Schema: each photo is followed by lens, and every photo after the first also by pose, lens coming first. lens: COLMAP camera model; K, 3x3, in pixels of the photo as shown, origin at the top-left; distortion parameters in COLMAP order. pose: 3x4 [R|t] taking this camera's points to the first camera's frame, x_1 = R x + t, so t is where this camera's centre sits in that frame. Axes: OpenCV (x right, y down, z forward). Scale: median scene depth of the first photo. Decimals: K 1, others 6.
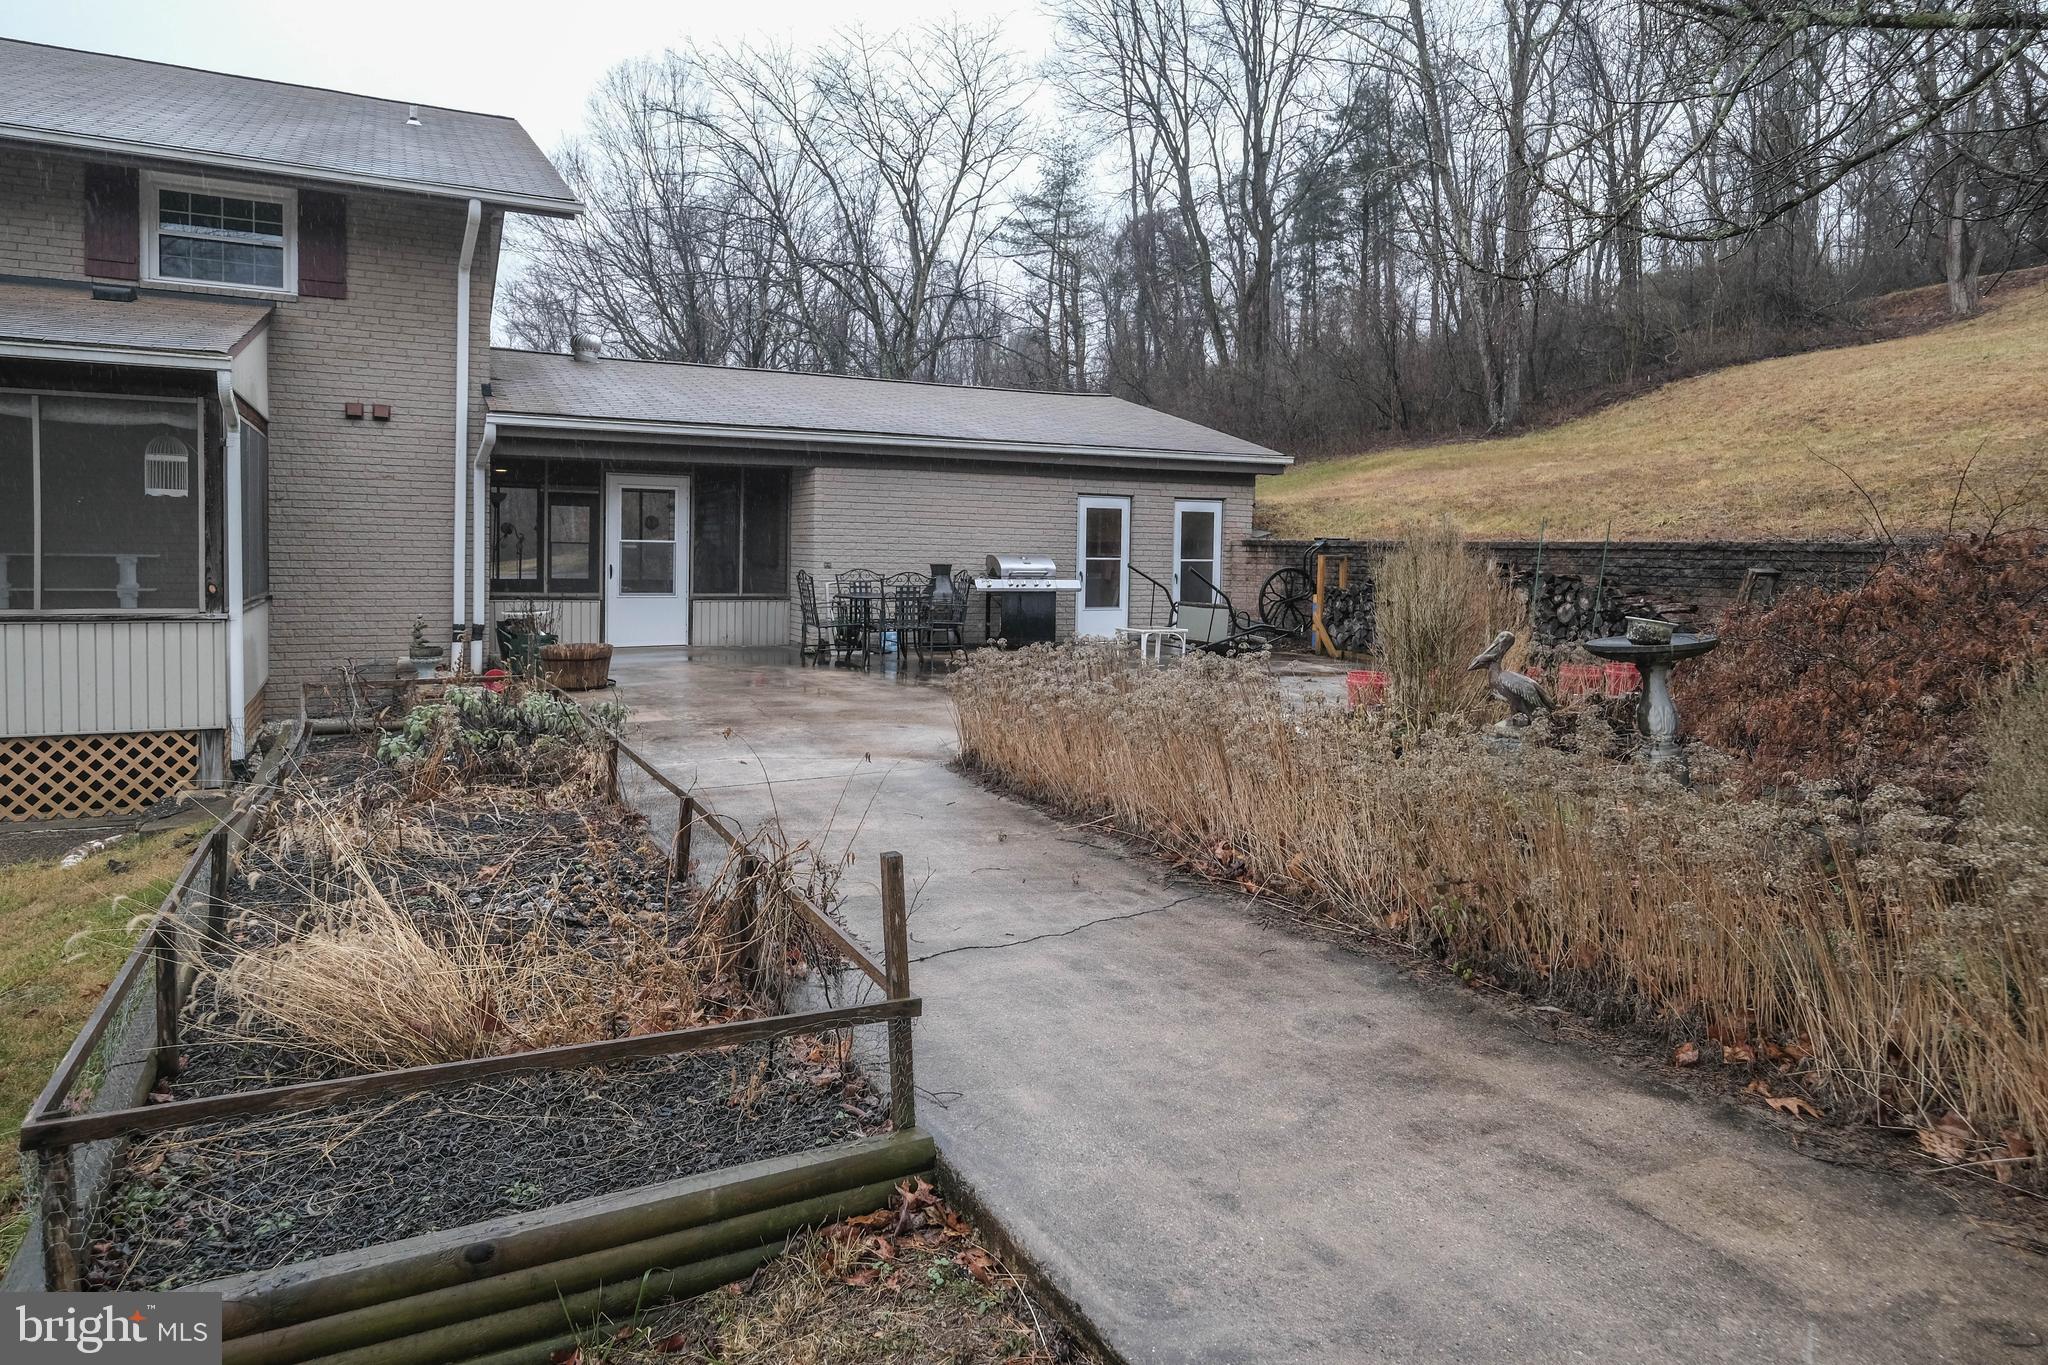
lens RADIAL K [[1214.0, 0, 1037.1], [0, 1214.0, 611.1], [0, 0, 1]] dist [-0.014791, -0.000695]
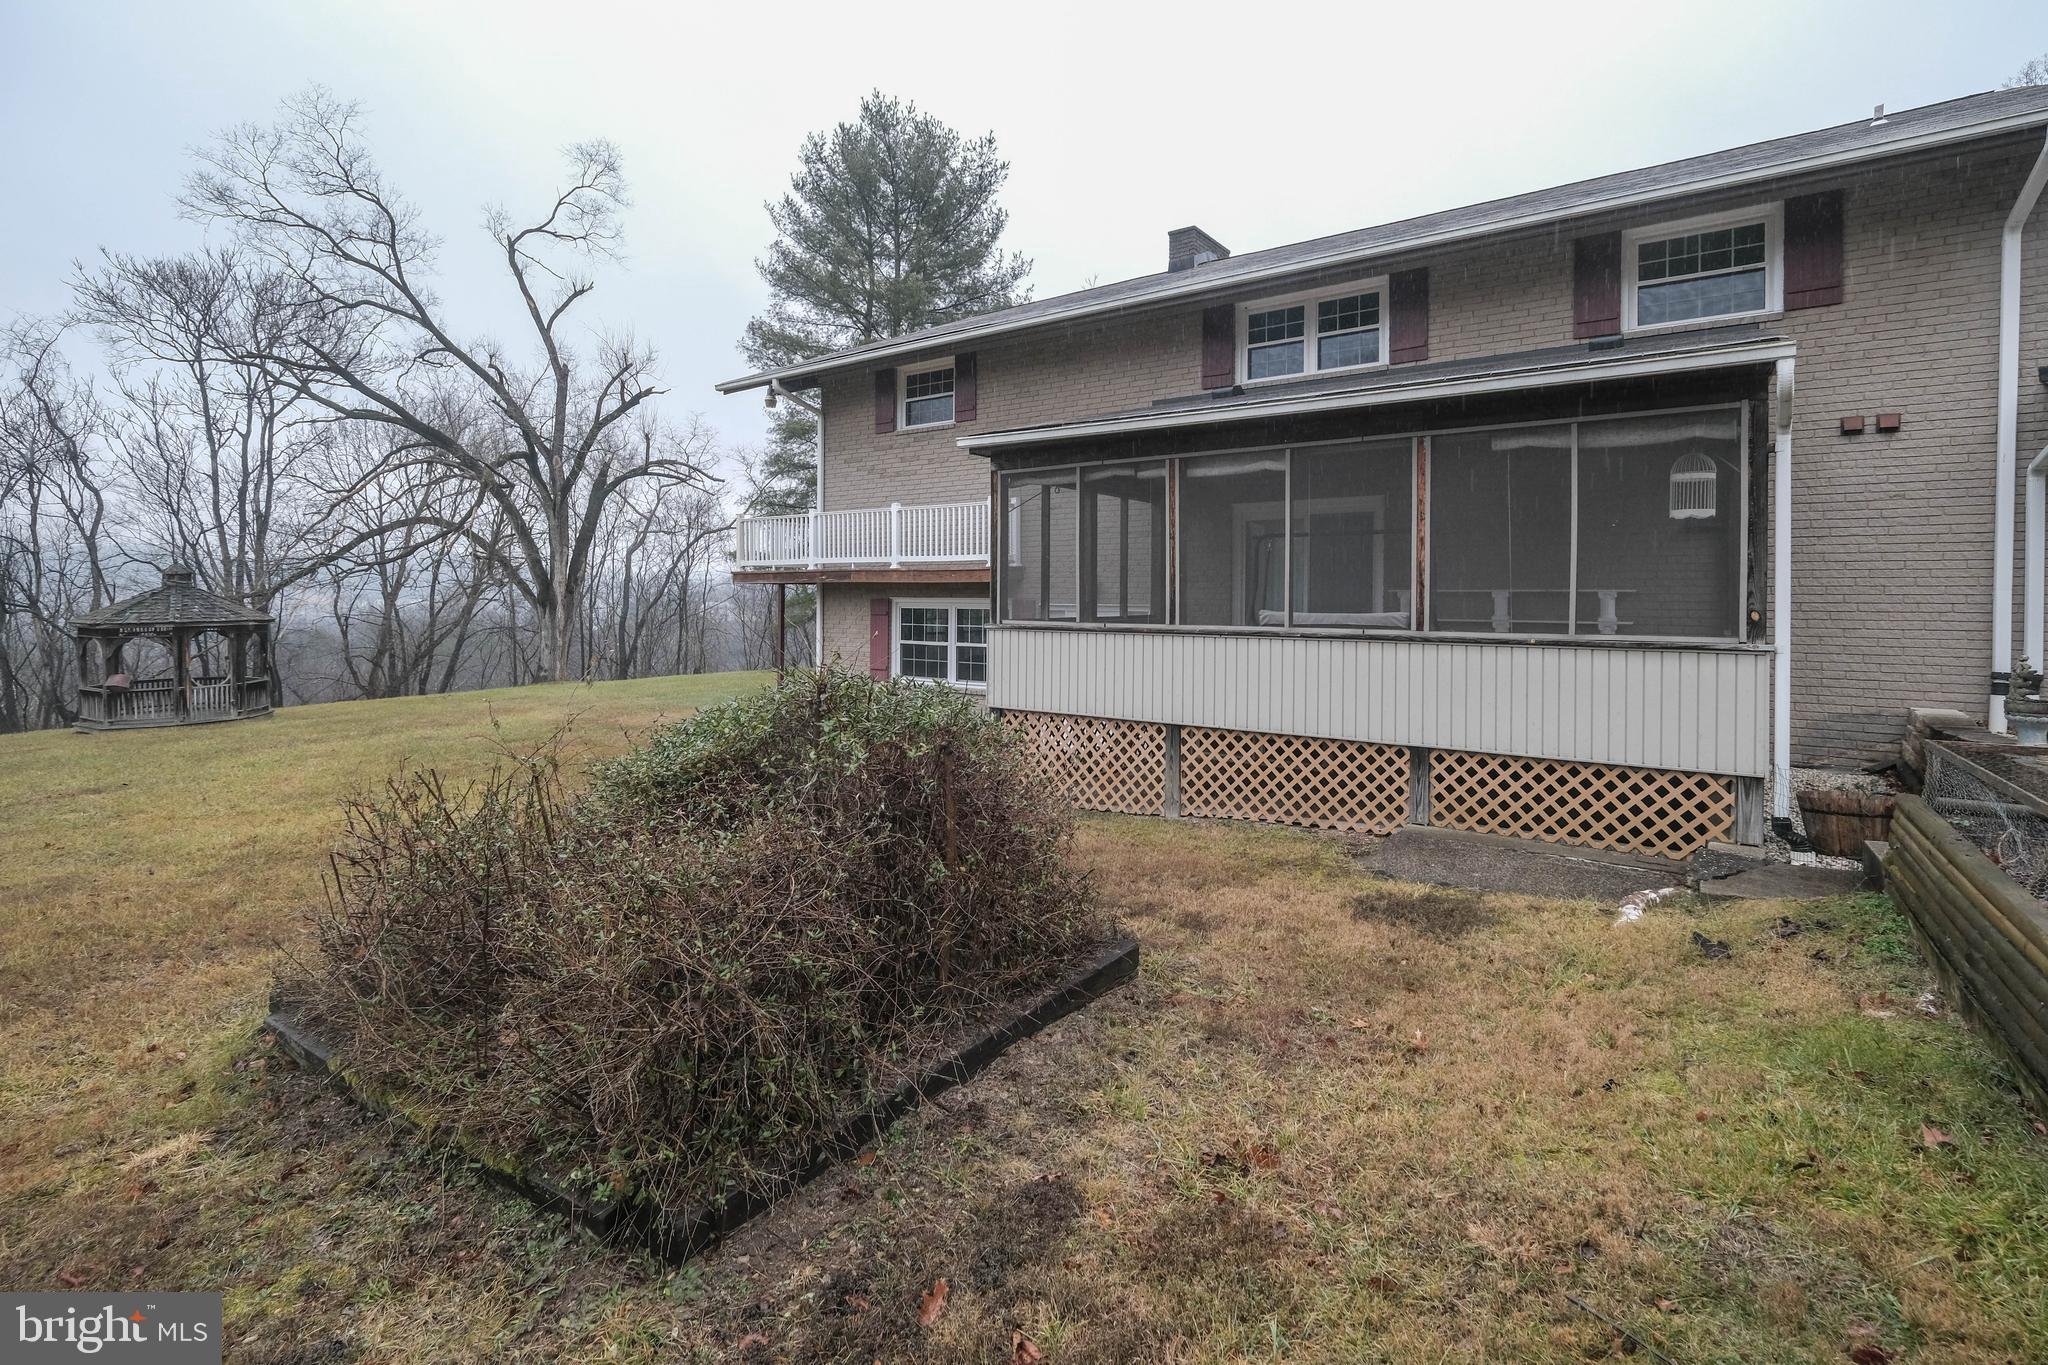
lens RADIAL K [[932.3, 0, 1034.6], [0, 932.3, 608.2], [0, 0, 1]] dist [-0.007710, -0.000281]
pose [[0.447291, -0.007664, -0.894355, -0.196053], [-0.039125, 0.998838, -0.028127, 0.009458], [0.893532, 0.047573, 0.446472, 0.144088]]
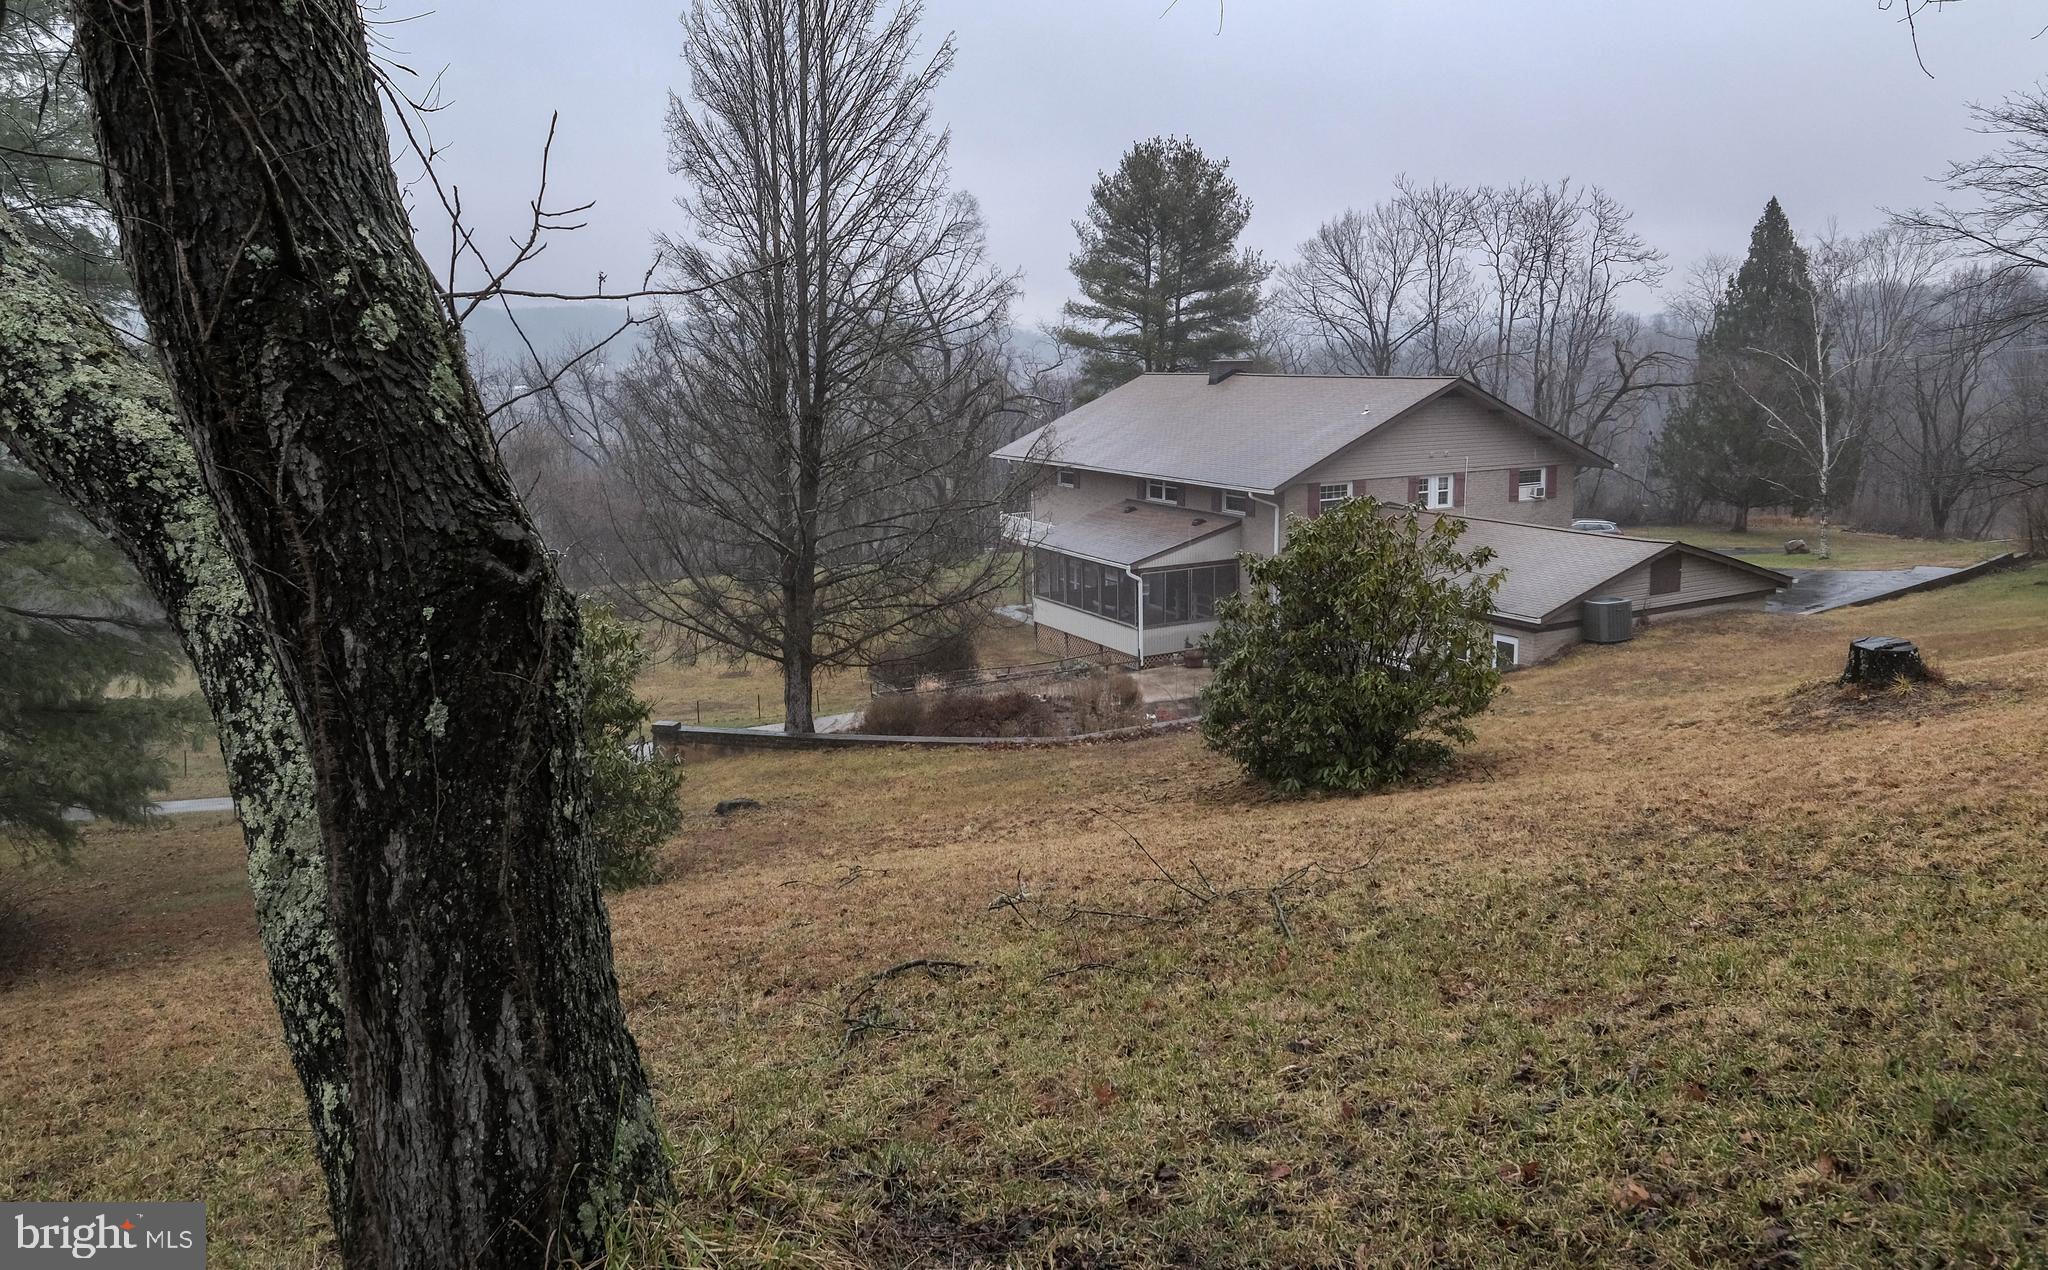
lens RADIAL K [[1421.9, 0, 1064.0], [0, 1421.9, 550.2], [0, 0, 1]] dist [-0.000150, 0.000944]
pose [[0.026724, 0.124746, -0.991829, 2.387815], [-0.035947, 0.991661, 0.123757, -0.501233], [0.998996, 0.032345, 0.030986, 0.382089]]
